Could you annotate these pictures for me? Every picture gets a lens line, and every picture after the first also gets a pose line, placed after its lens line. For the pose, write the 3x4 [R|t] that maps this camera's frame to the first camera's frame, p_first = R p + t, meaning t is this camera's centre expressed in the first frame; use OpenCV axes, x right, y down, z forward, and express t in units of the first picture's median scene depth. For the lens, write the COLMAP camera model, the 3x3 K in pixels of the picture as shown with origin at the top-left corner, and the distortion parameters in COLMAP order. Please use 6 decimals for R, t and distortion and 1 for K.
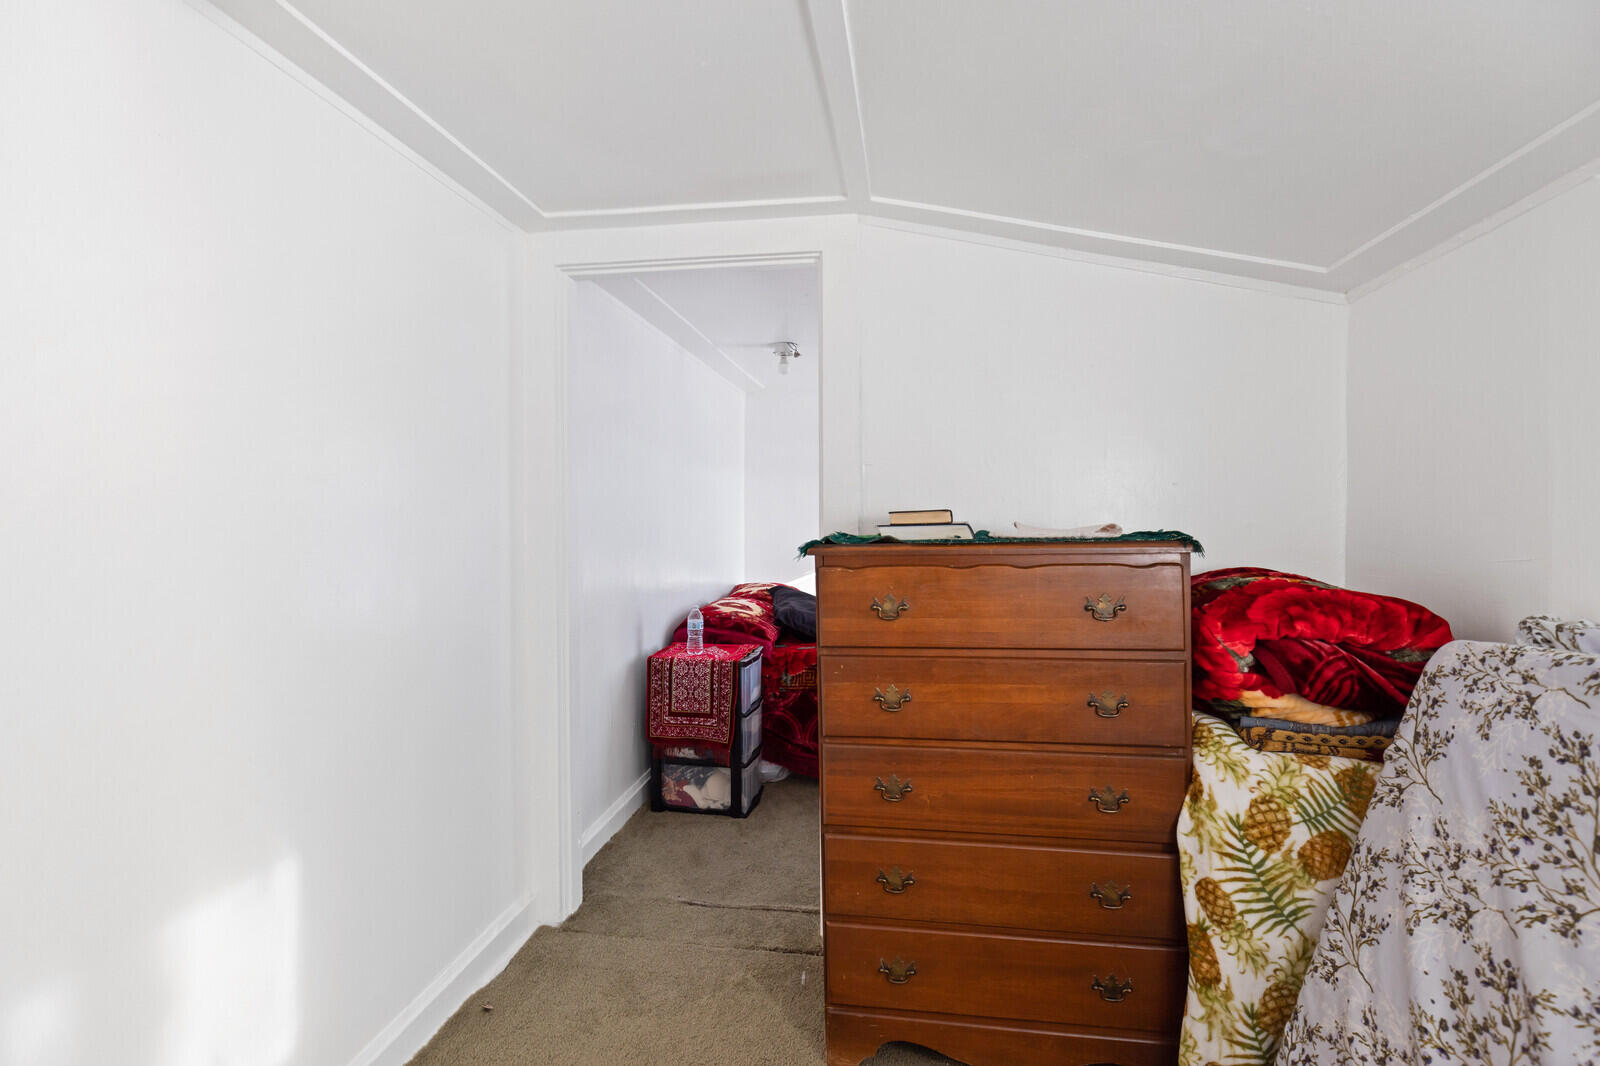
lens RADIAL K [[737.3, 0, 801.8], [0, 737.3, 527.6], [0, 0, 1]] dist [0.000324, 0.000172]
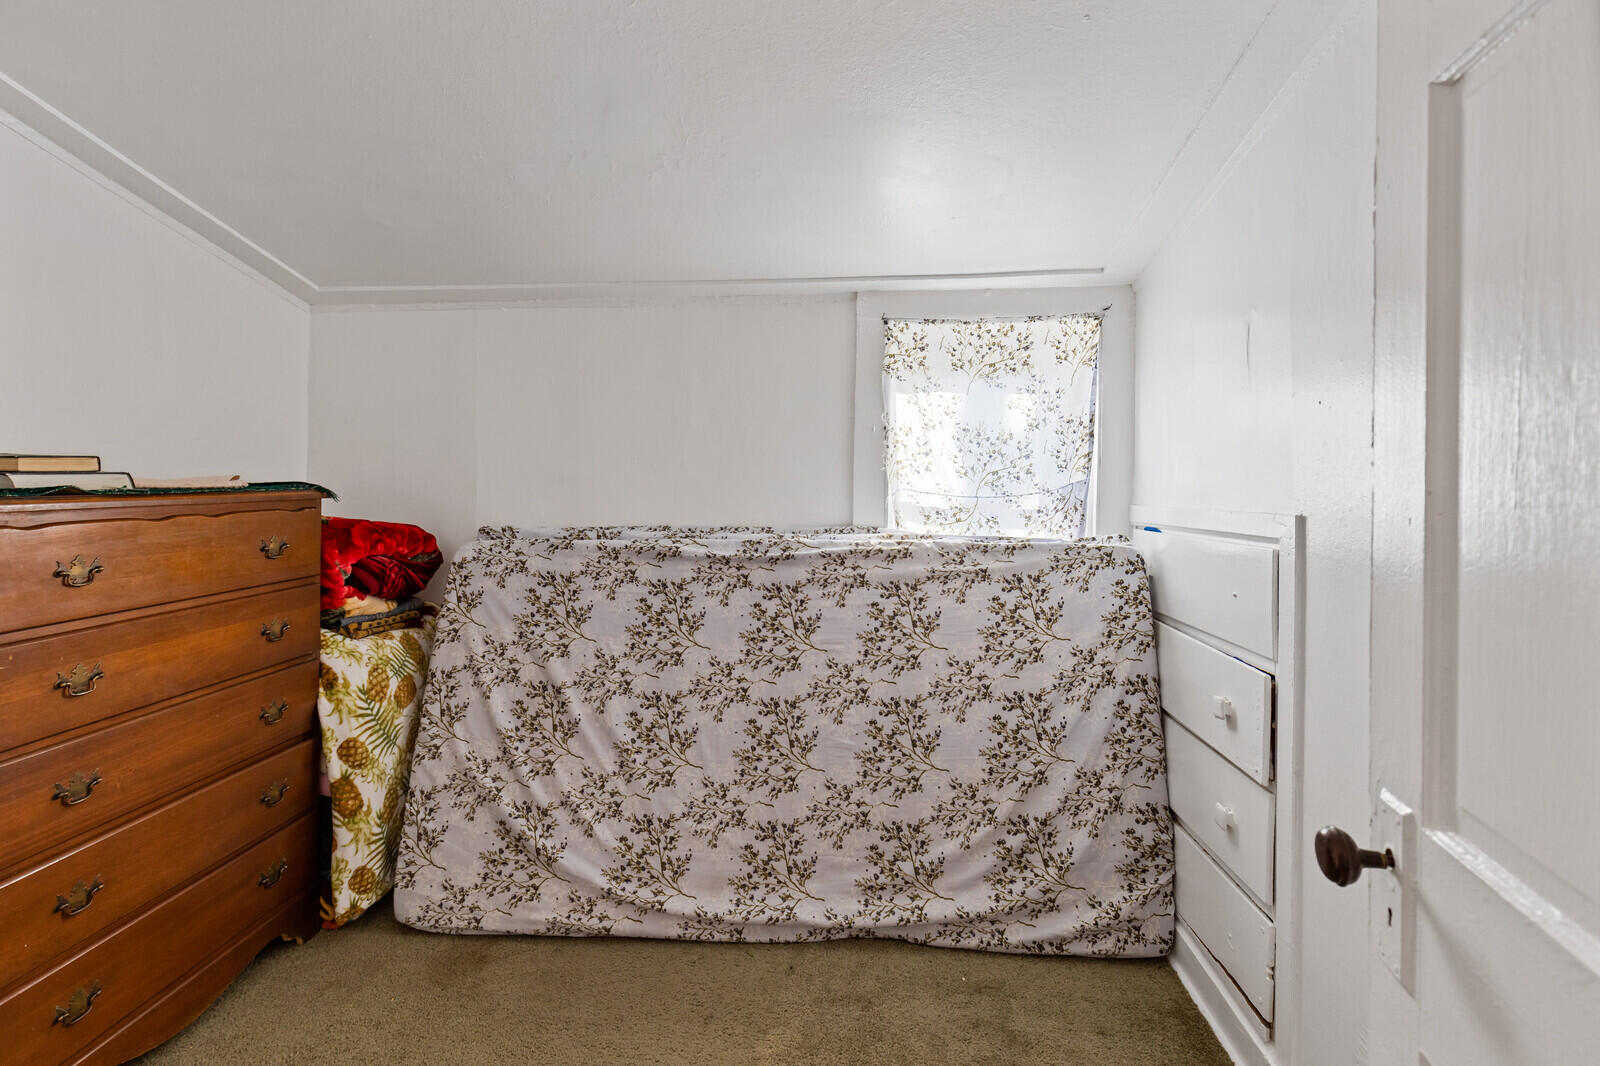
lens RADIAL K [[737.3, 0, 789.0], [0, 737.3, 485.4], [0, 0, 1]] dist [0.000324, 0.000172]
pose [[-0.051815, 0.001134, 0.998656, -0.850235], [-0.002933, 0.999995, -0.001288, 0.011276], [-0.998652, -0.002996, -0.051812, 0.269435]]
